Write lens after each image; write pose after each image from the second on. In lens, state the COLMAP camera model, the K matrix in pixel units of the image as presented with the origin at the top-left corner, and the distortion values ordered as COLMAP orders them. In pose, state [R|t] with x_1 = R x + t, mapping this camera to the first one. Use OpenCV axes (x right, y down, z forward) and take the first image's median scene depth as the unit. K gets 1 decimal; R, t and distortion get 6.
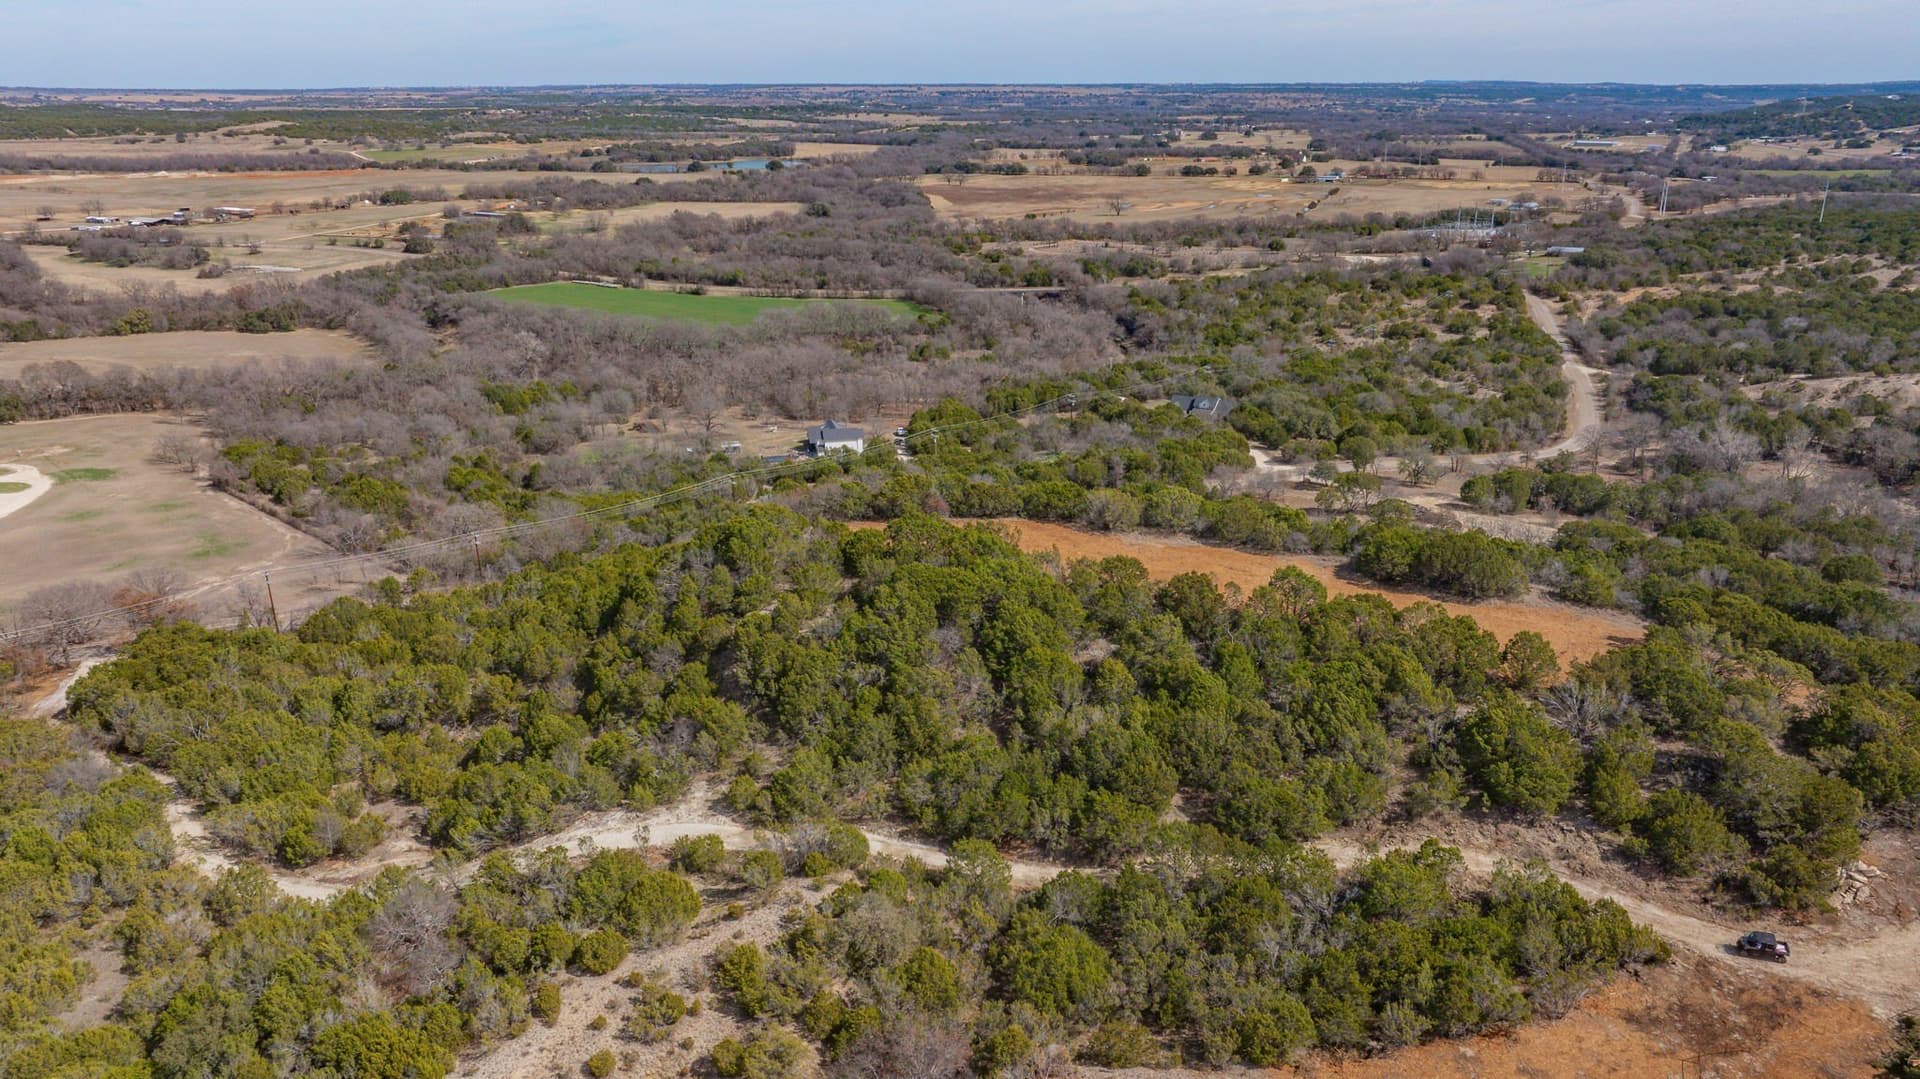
lens RADIAL K [[1351.4, 0, 963.4], [0, 1351.4, 548.0], [0, 0, 1]] dist [-0.036970, 0.029450]
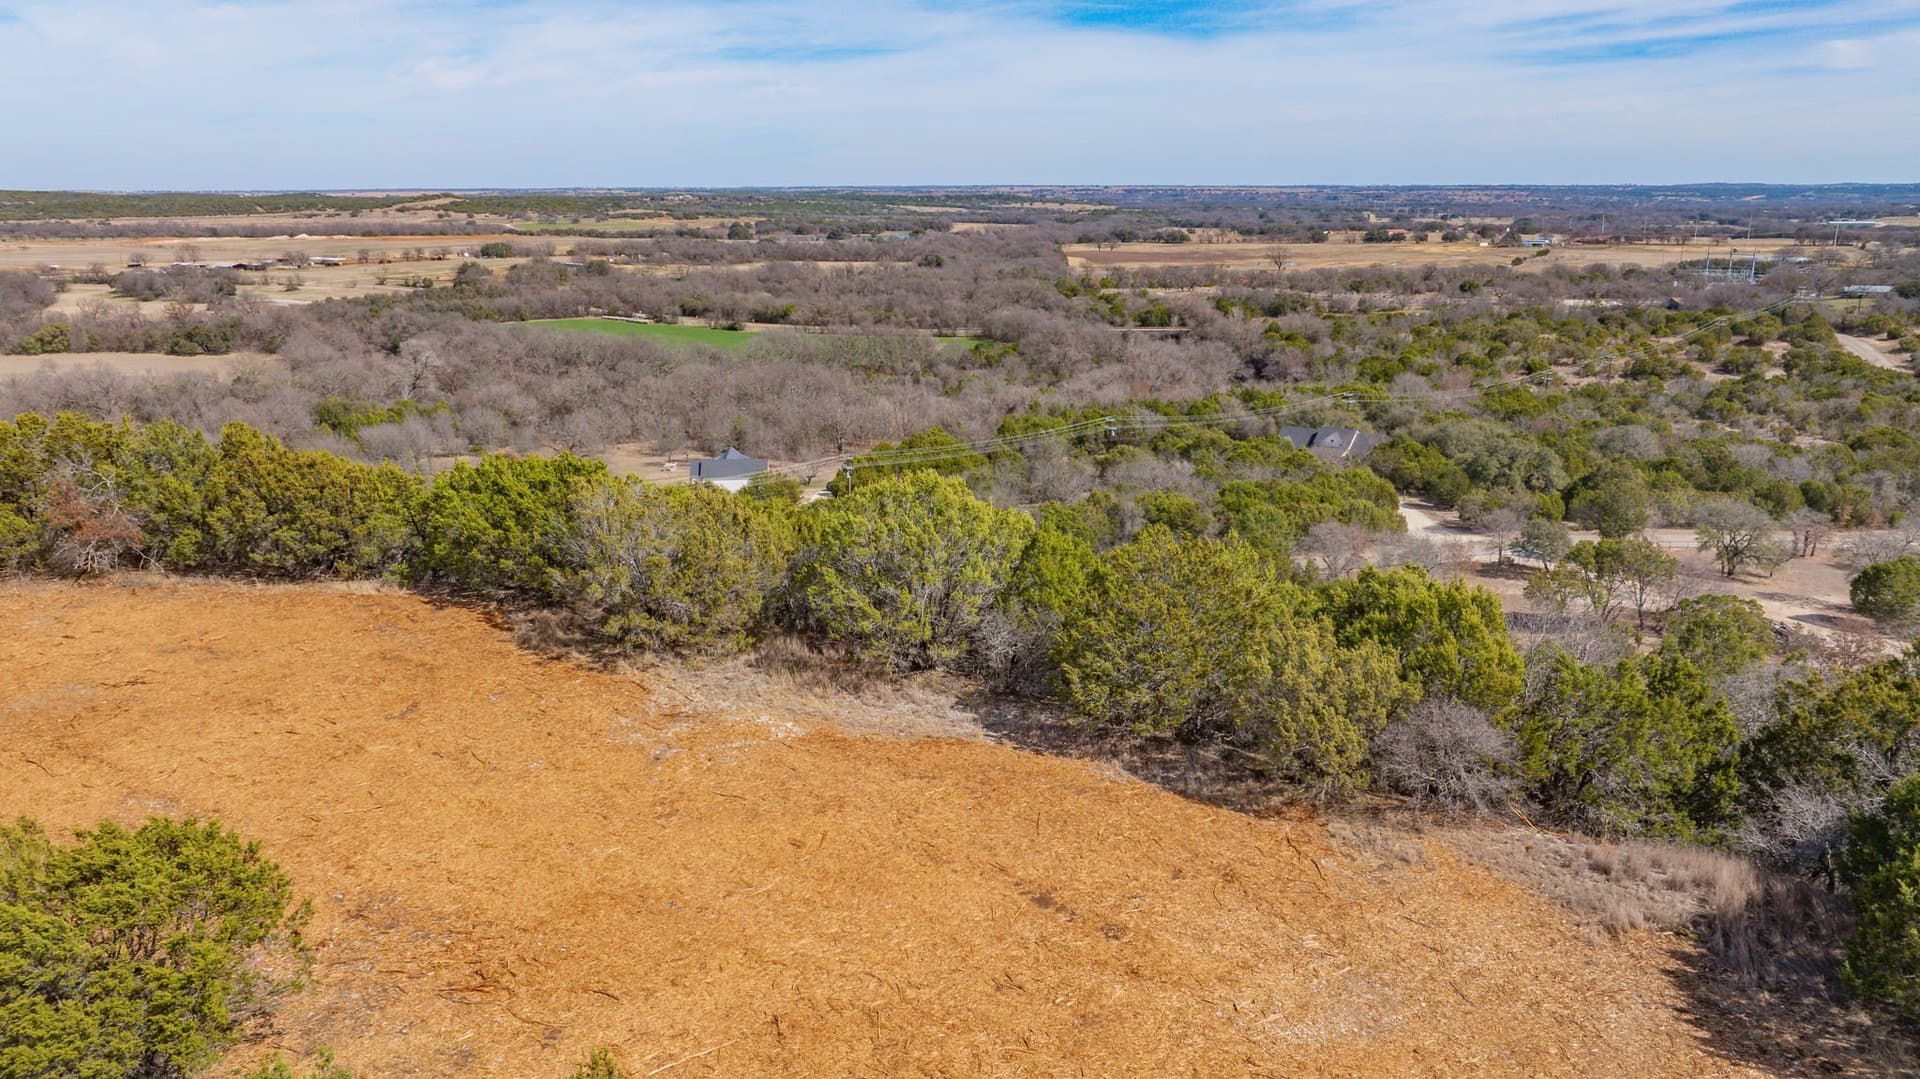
lens RADIAL K [[1351.4, 0, 963.4], [0, 1351.4, 548.0], [0, 0, 1]] dist [-0.036970, 0.029450]
pose [[0.990381, 0.034535, -0.133989, 0.074867], [-0.044269, 0.996539, -0.070364, -0.006158], [0.131095, 0.075619, 0.988482, 0.294162]]
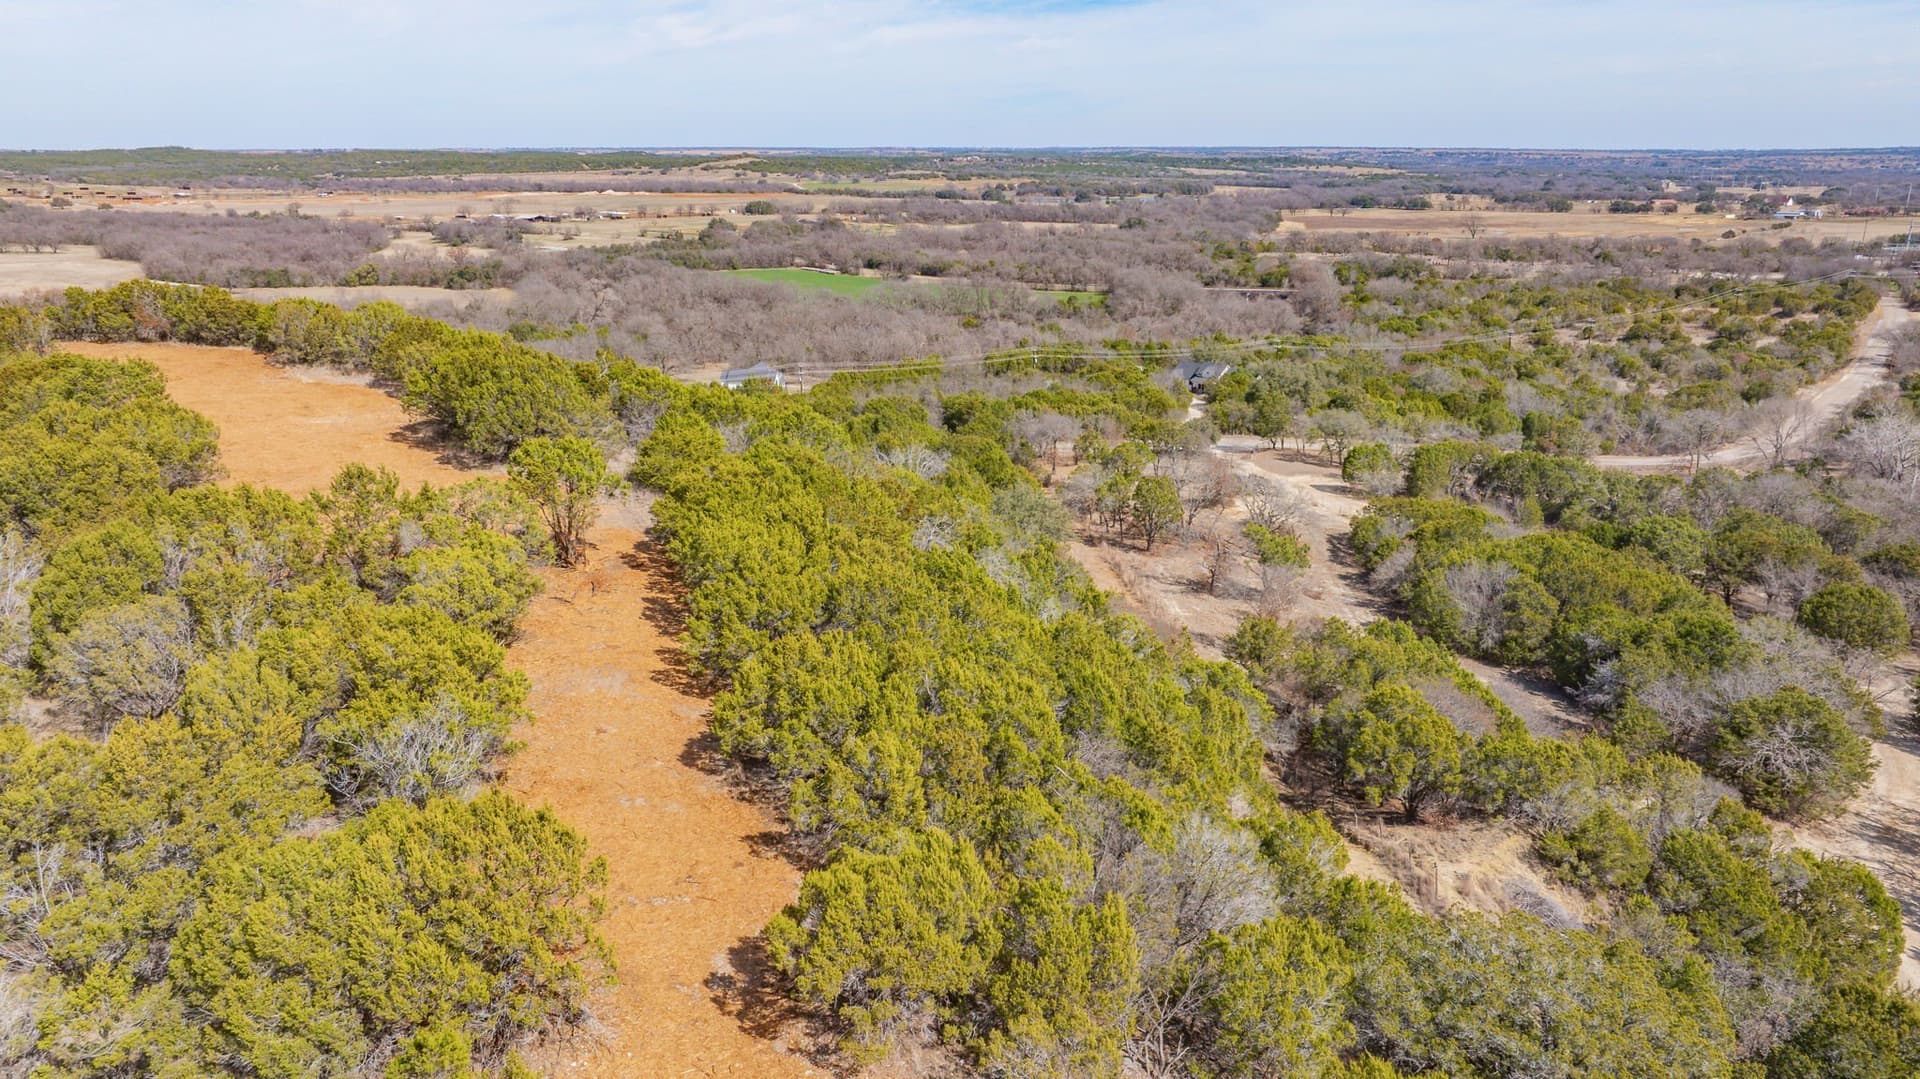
lens RADIAL K [[1351.4, 0, 963.4], [0, 1351.4, 548.0], [0, 0, 1]] dist [-0.036970, 0.029450]
pose [[0.935316, 0.102194, -0.338735, 0.245257], [-0.117756, 0.992711, -0.025654, 0.021069], [0.333644, 0.063883, 0.940532, 0.190367]]
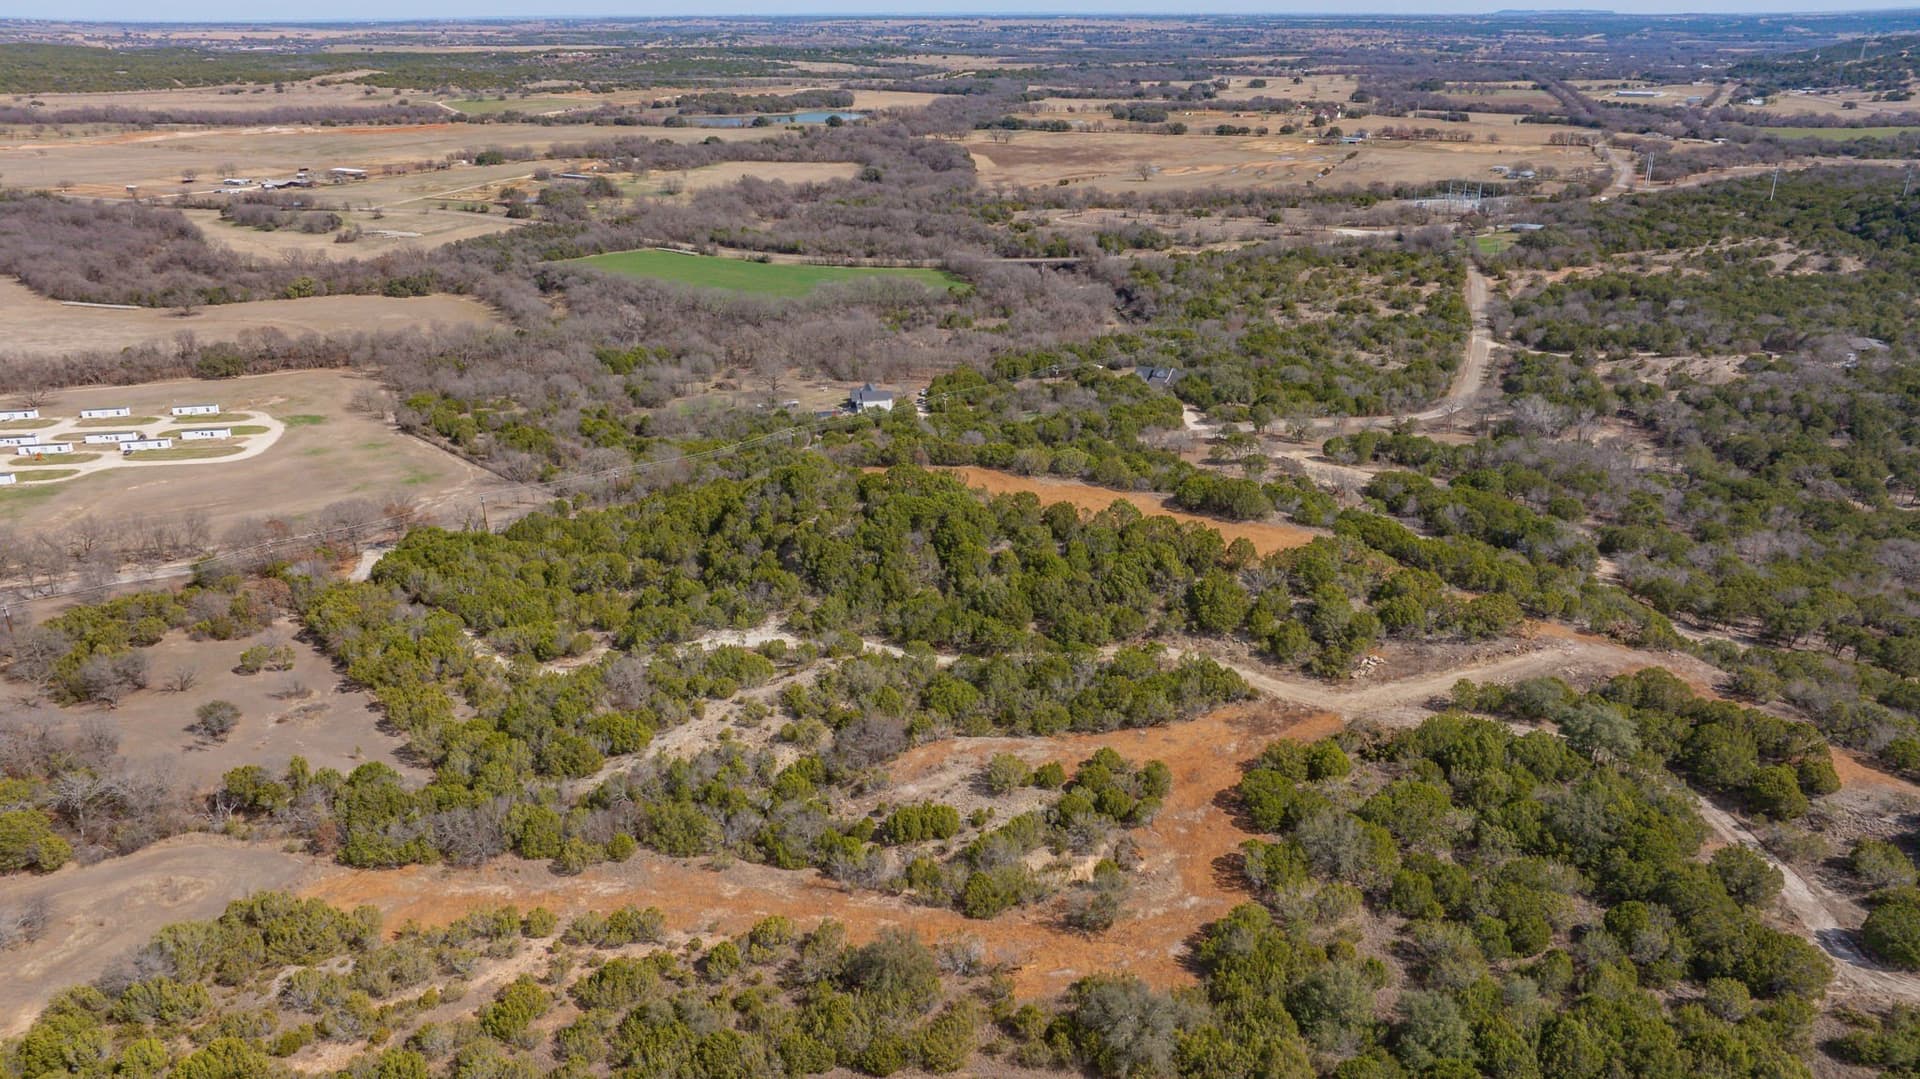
lens RADIAL K [[1351.4, 0, 963.4], [0, 1351.4, 548.0], [0, 0, 1]] dist [-0.036970, 0.029450]
pose [[0.998977, 0.015628, -0.042442, 0.037968], [-0.013552, 0.998718, 0.048777, -0.001420], [0.043150, -0.048152, 0.997908, -0.222835]]
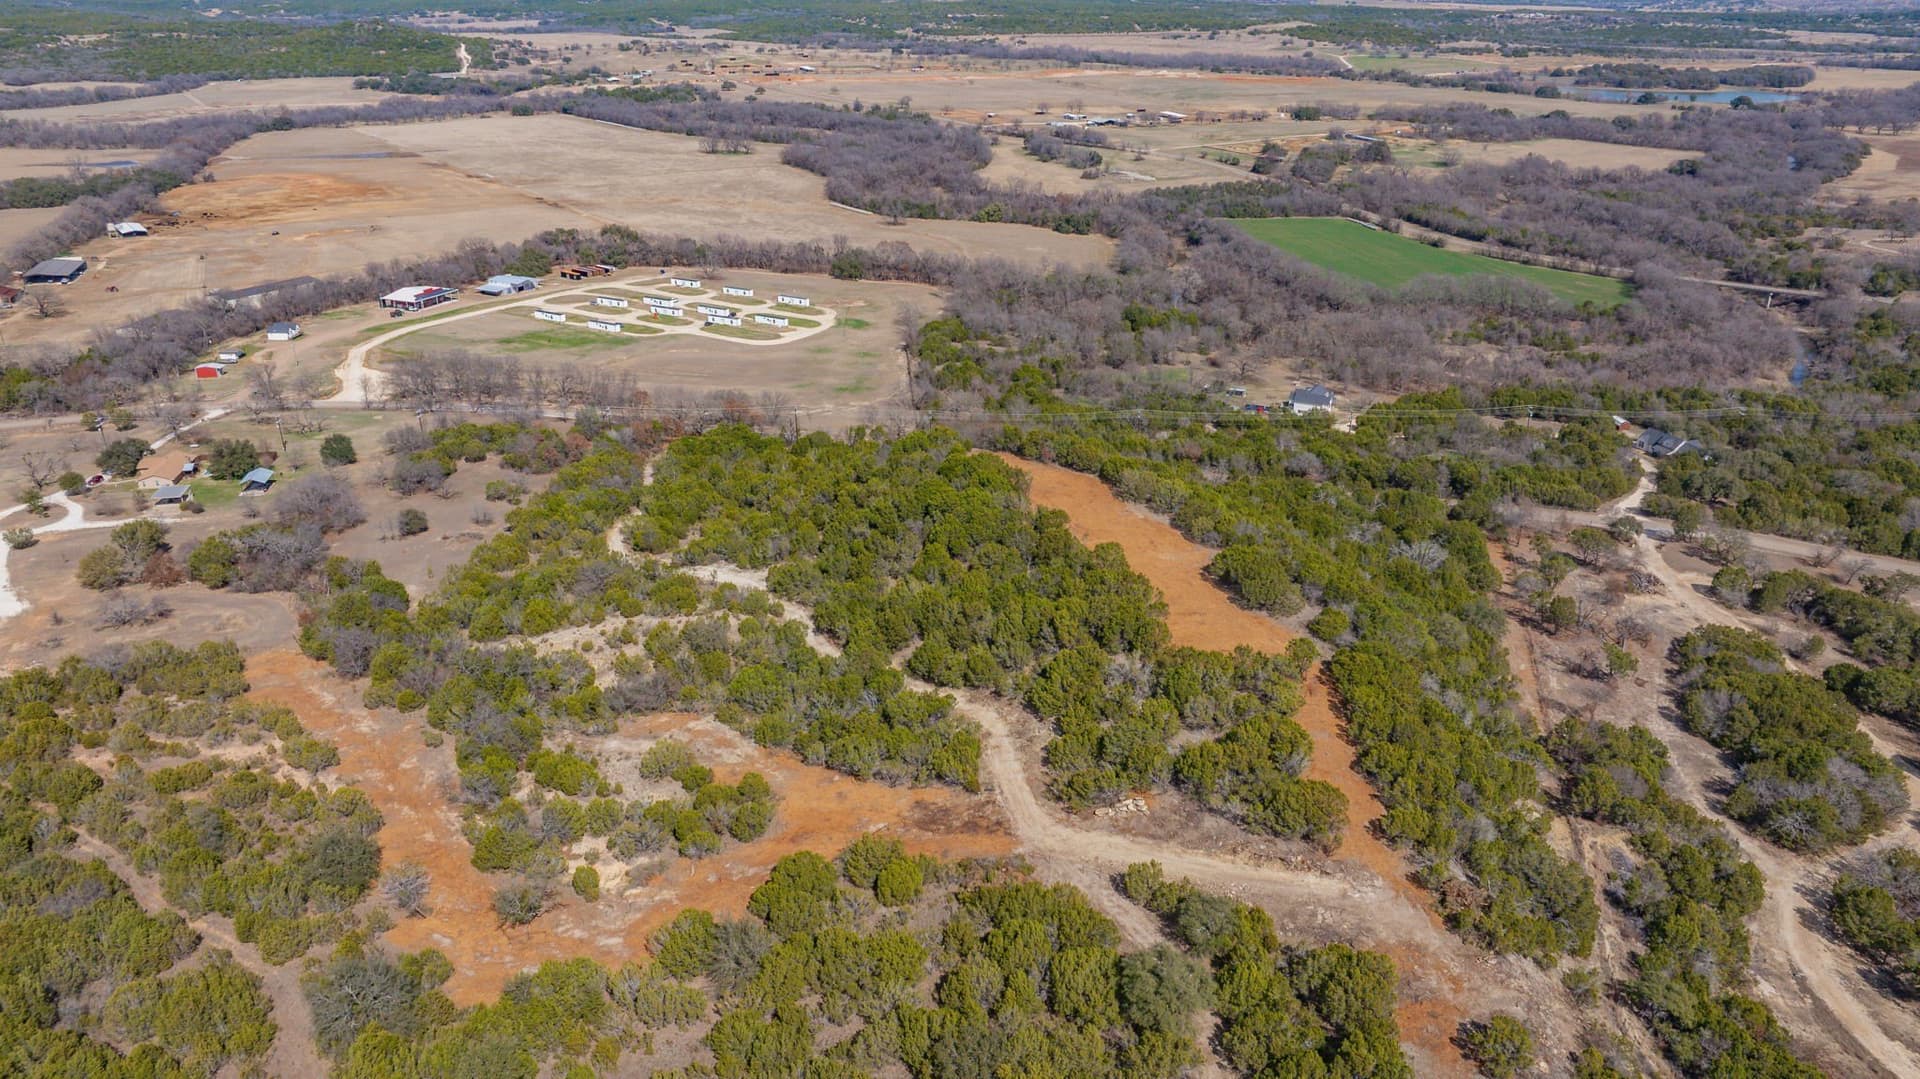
lens RADIAL K [[1351.4, 0, 963.4], [0, 1351.4, 548.0], [0, 0, 1]] dist [-0.036970, 0.029450]
pose [[0.742878, 0.267989, -0.613444, 0.324680], [-0.220481, 0.963193, 0.153778, -0.053607], [0.632076, 0.021015, 0.774622, -0.072069]]
